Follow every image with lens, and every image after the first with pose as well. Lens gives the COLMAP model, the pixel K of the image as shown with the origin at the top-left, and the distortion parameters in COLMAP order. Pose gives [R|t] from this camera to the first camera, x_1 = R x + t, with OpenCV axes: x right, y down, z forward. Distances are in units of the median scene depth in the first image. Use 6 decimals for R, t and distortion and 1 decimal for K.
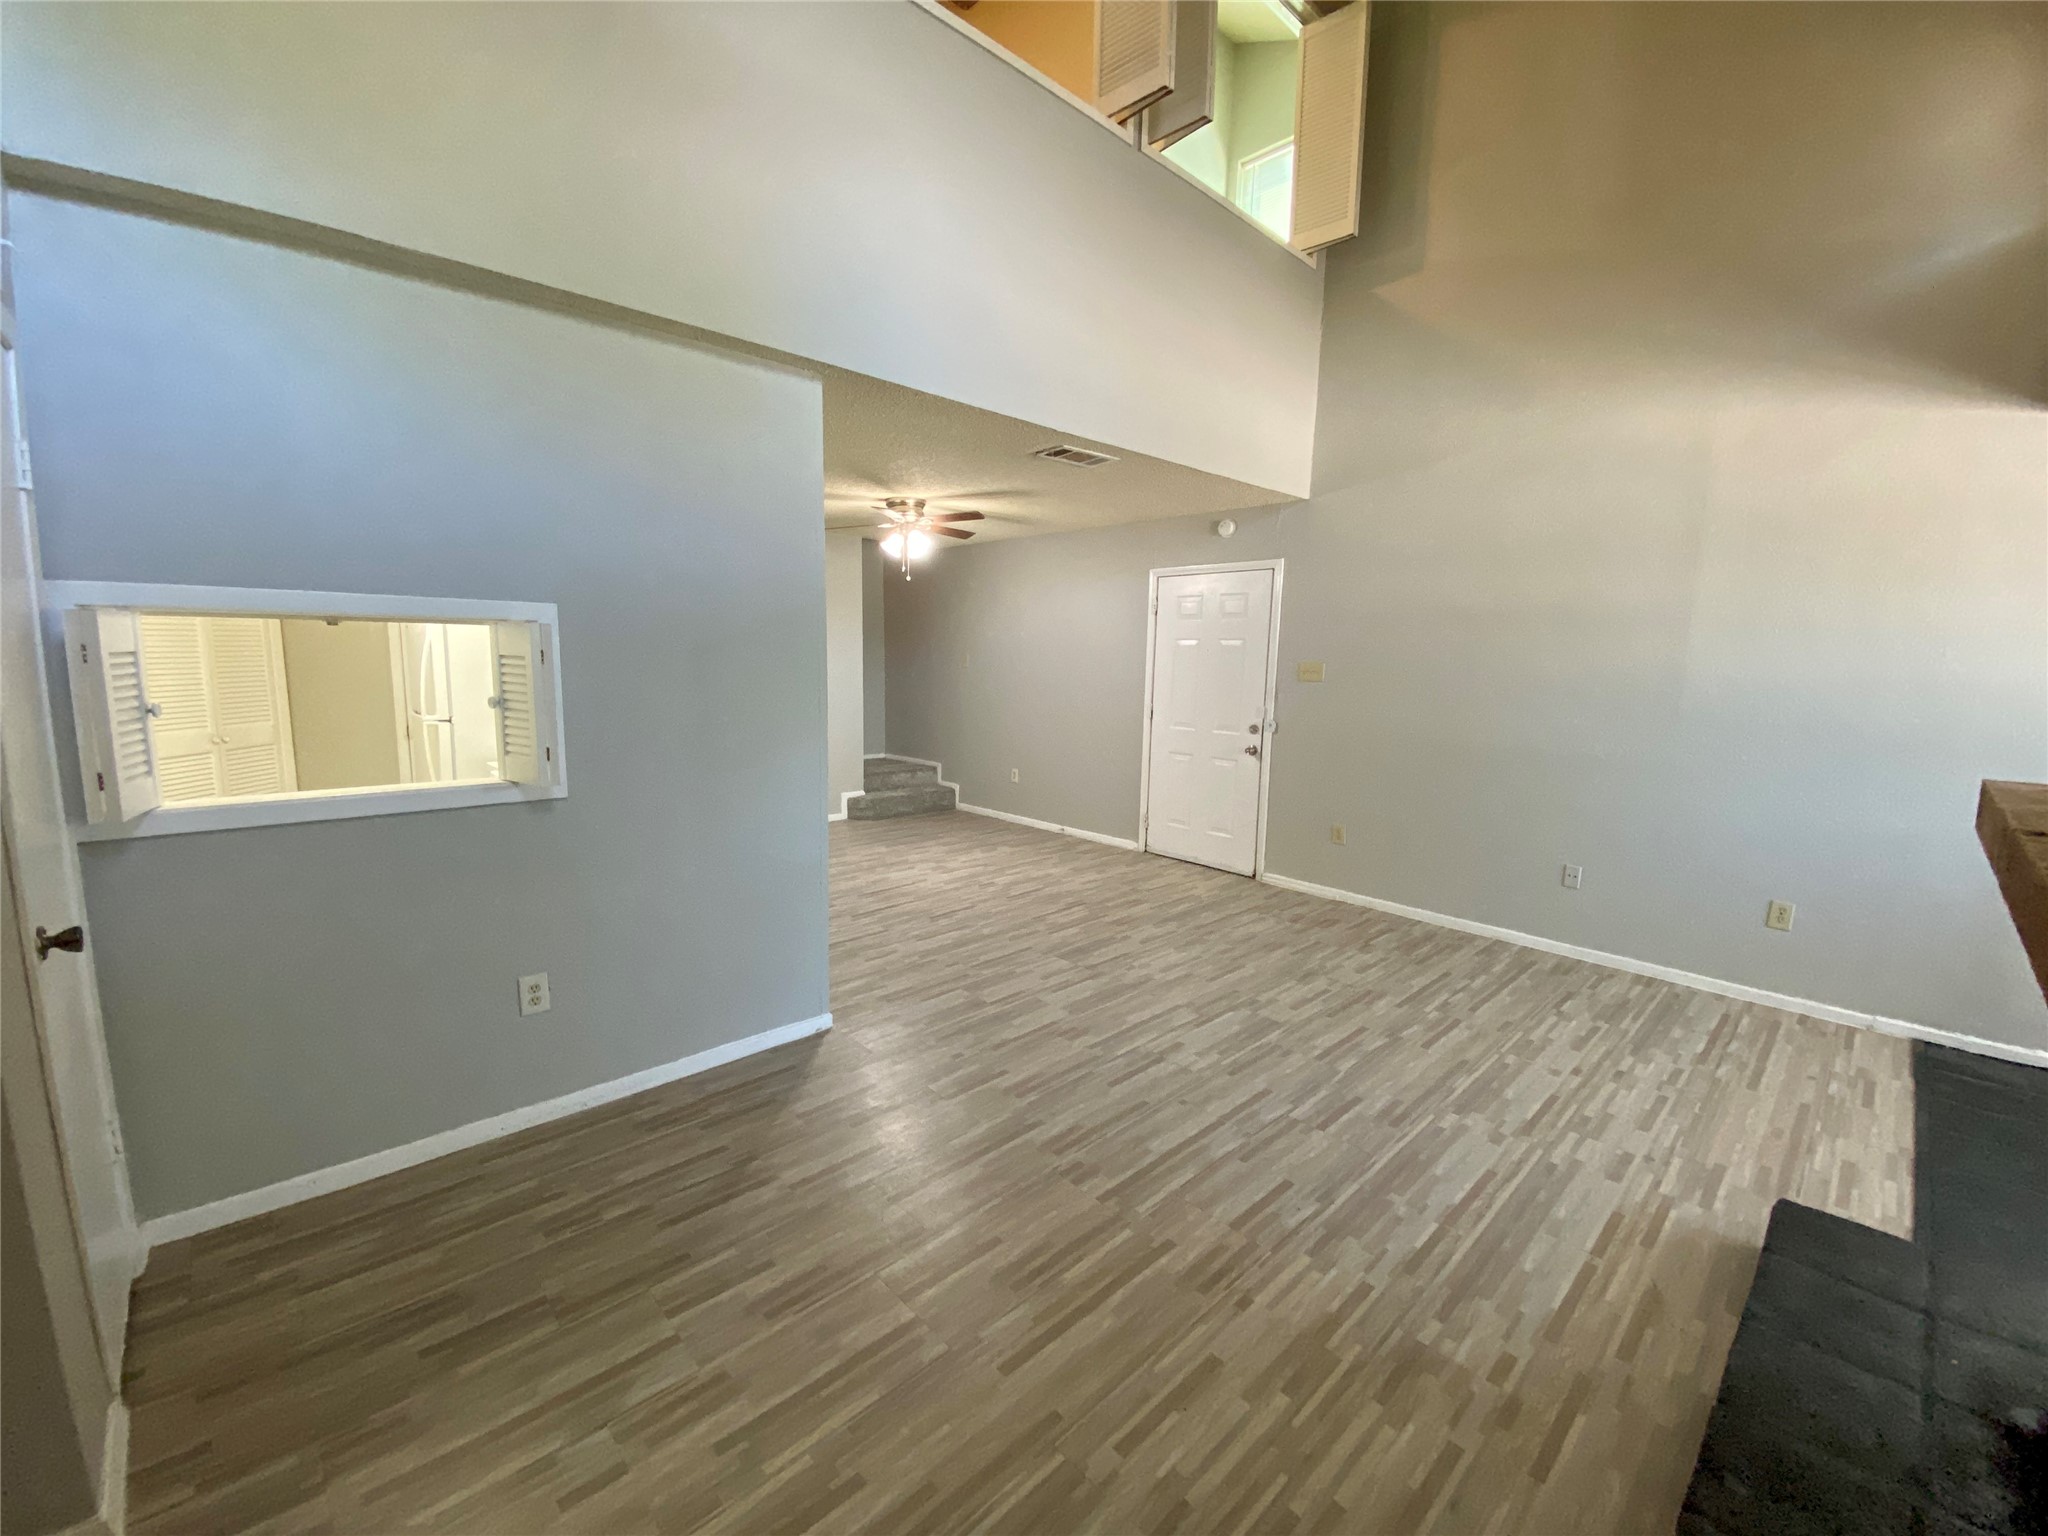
lens RADIAL K [[814.2, 0, 1013.0], [0, 814.2, 766.8], [0, 0, 1]] dist [0.026981, -0.023162]
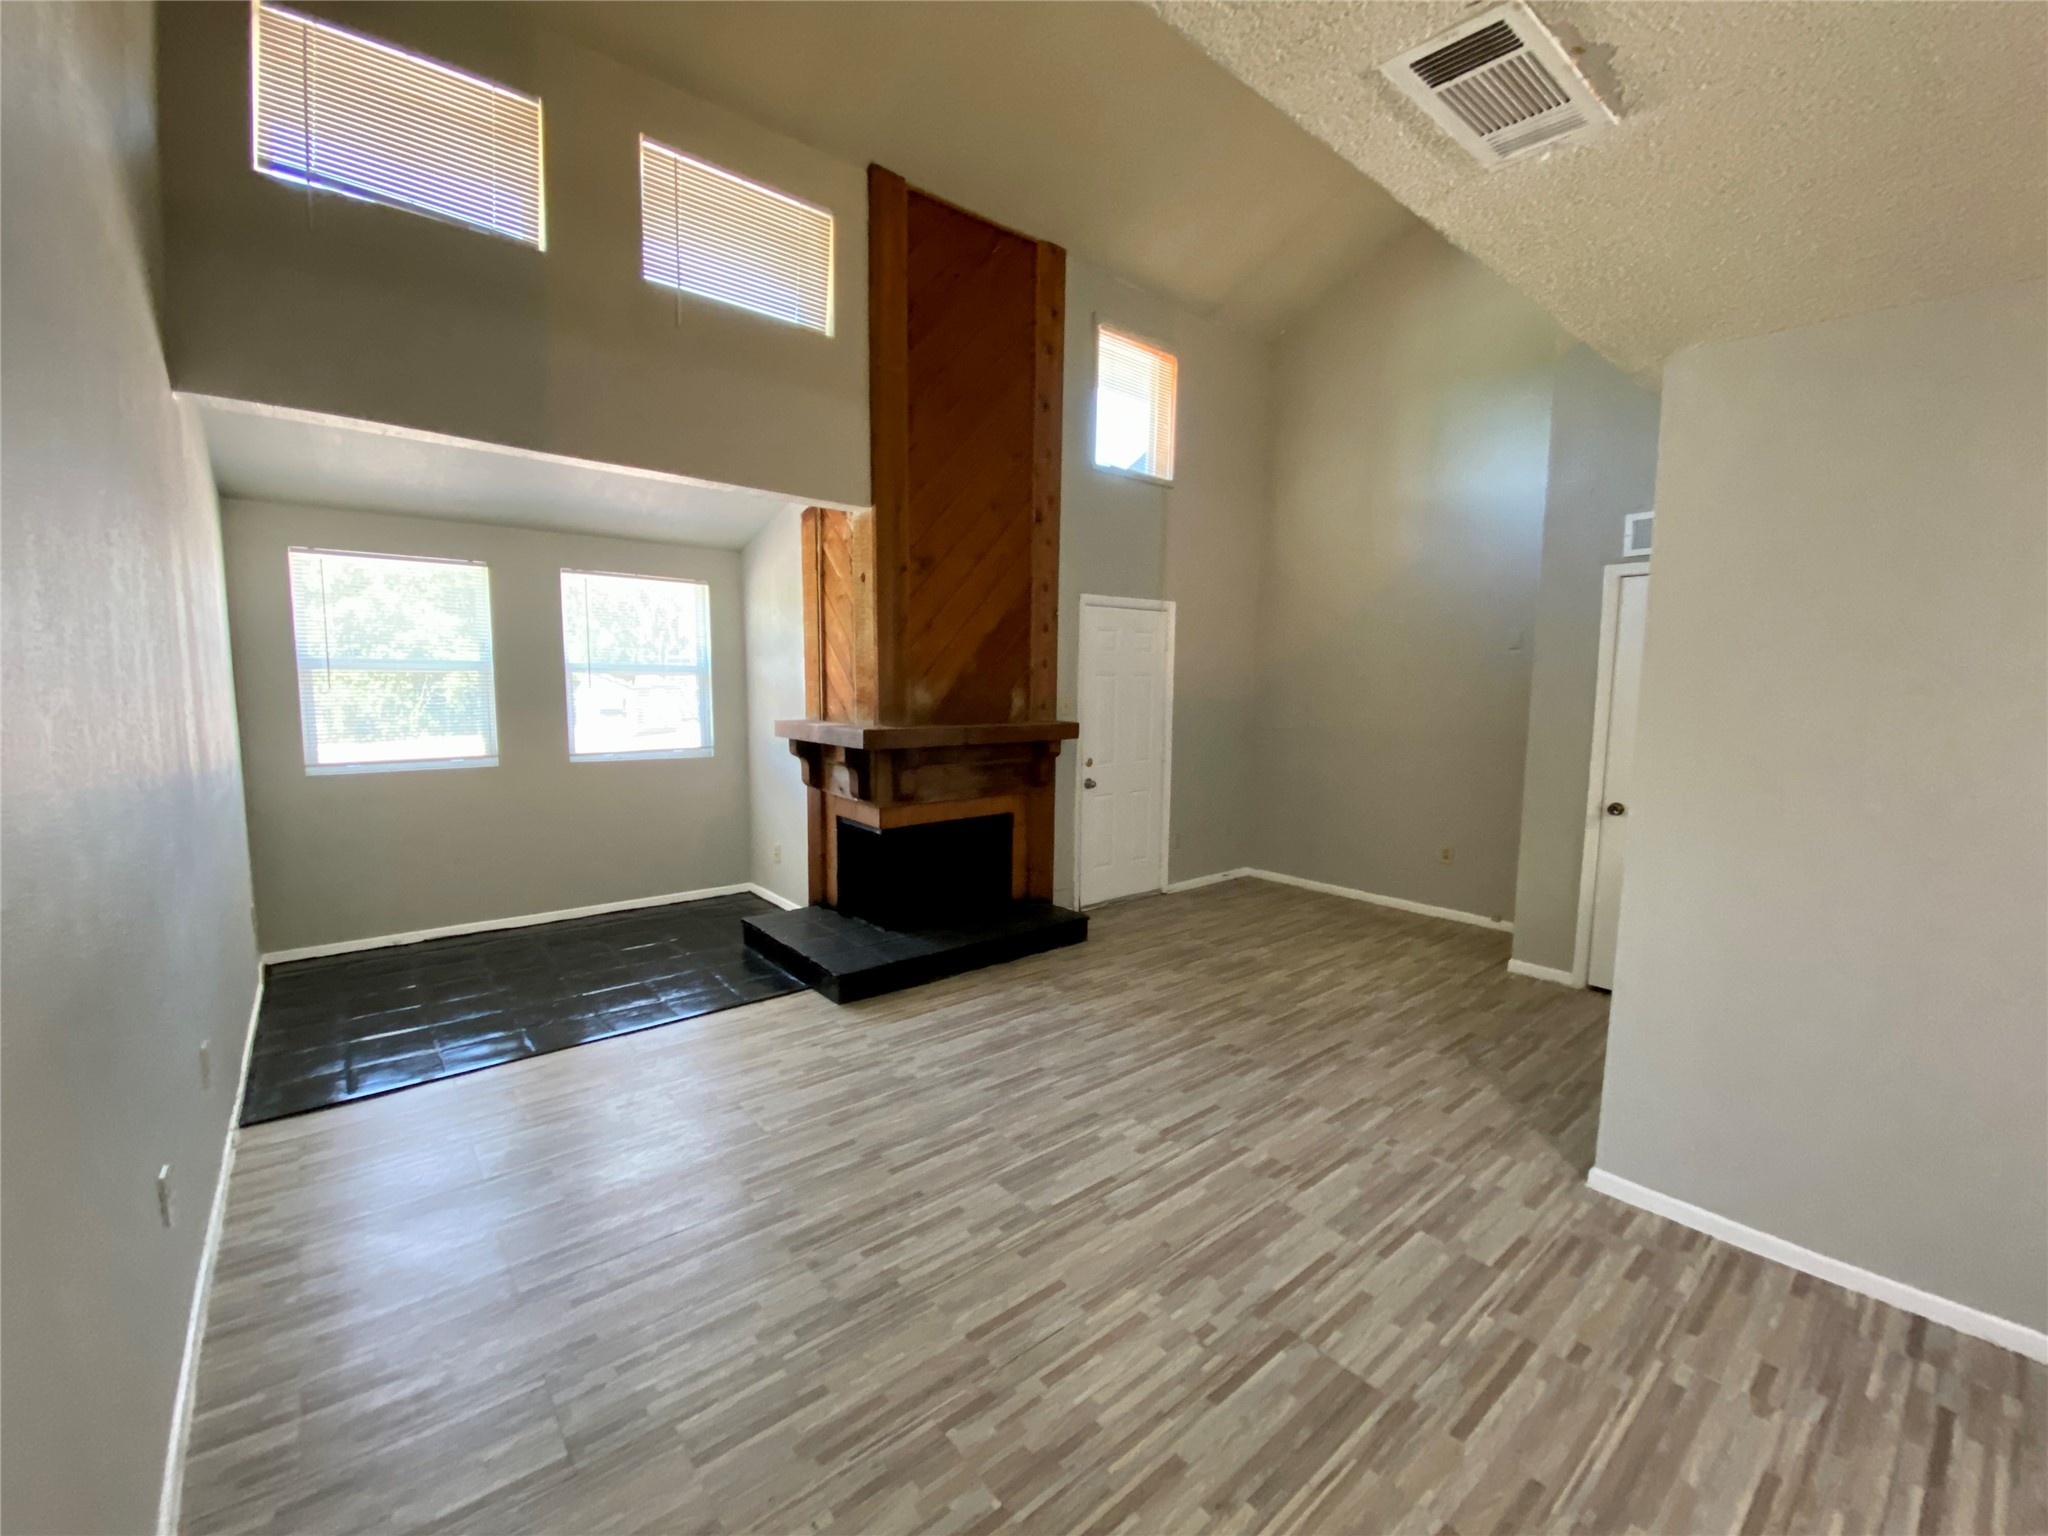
lens RADIAL K [[822.7, 0, 1018.7], [0, 822.7, 769.1], [0, 0, 1]] dist [0.029857, -0.023929]
pose [[-0.998006, -0.036745, 0.051322, 0.182968], [-0.023054, 0.969112, 0.245541, -0.153329], [-0.058759, 0.243868, -0.968027, 1.061803]]
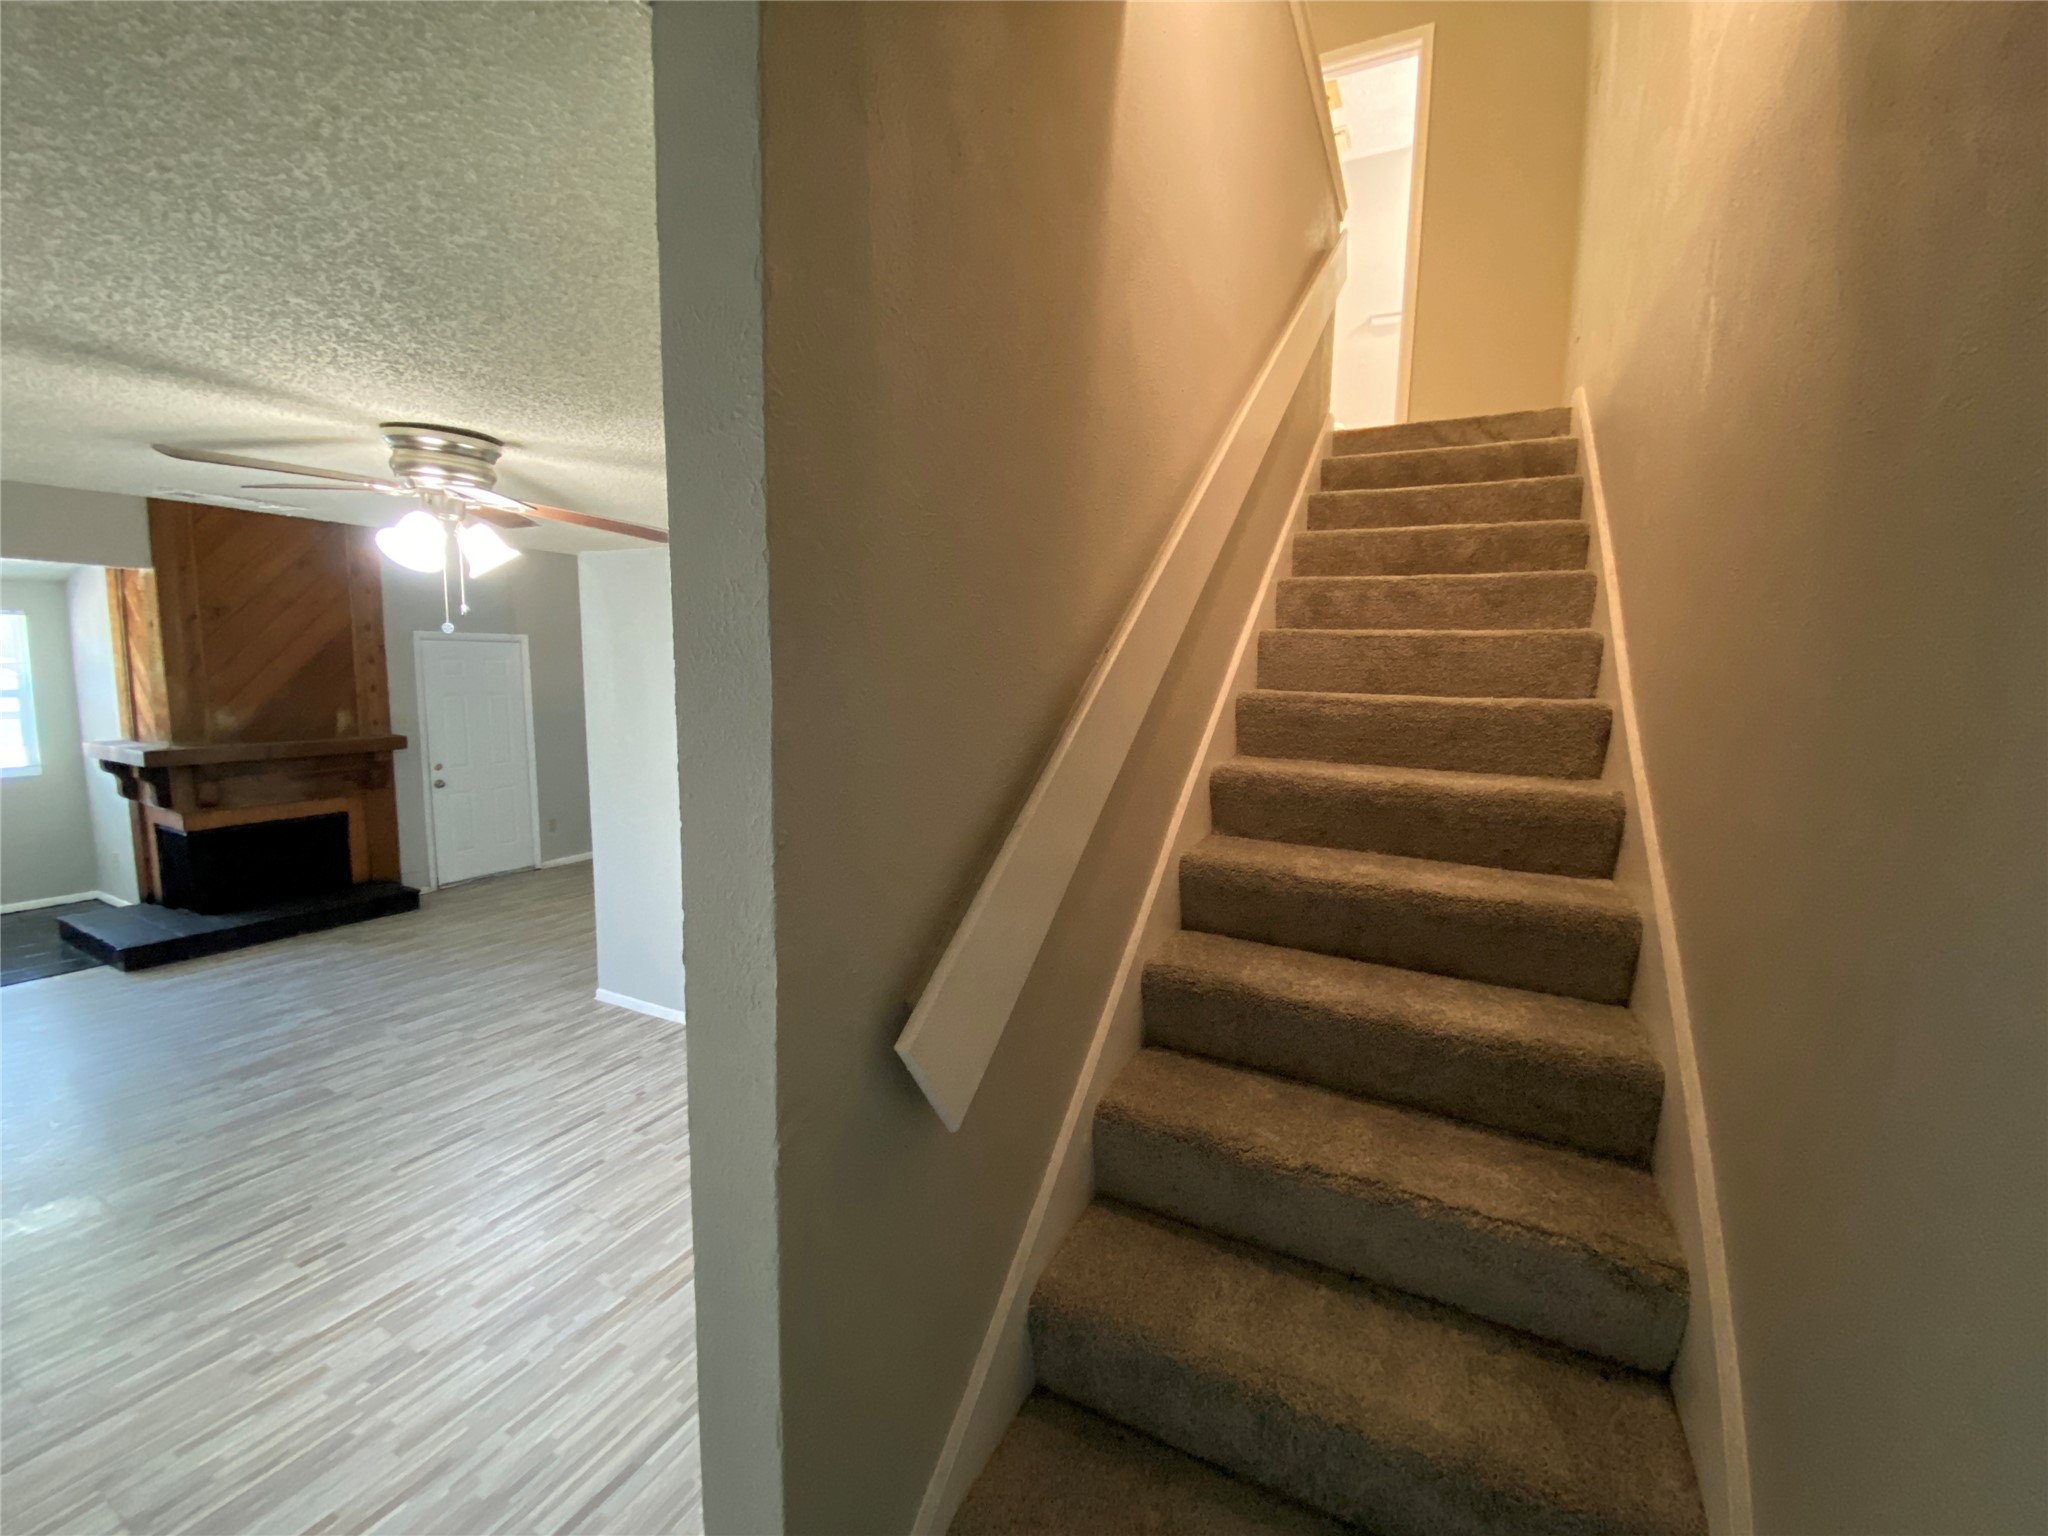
lens RADIAL K [[822.9, 0, 1073.4], [0, 822.9, 769.7], [0, 0, 1]] dist [-0.036658, -0.000365]
pose [[-0.918687, 0.000927, -0.394985, -0.264370], [-0.100511, 0.966530, 0.236045, -0.296910], [0.381983, 0.256552, -0.887845, 1.532415]]
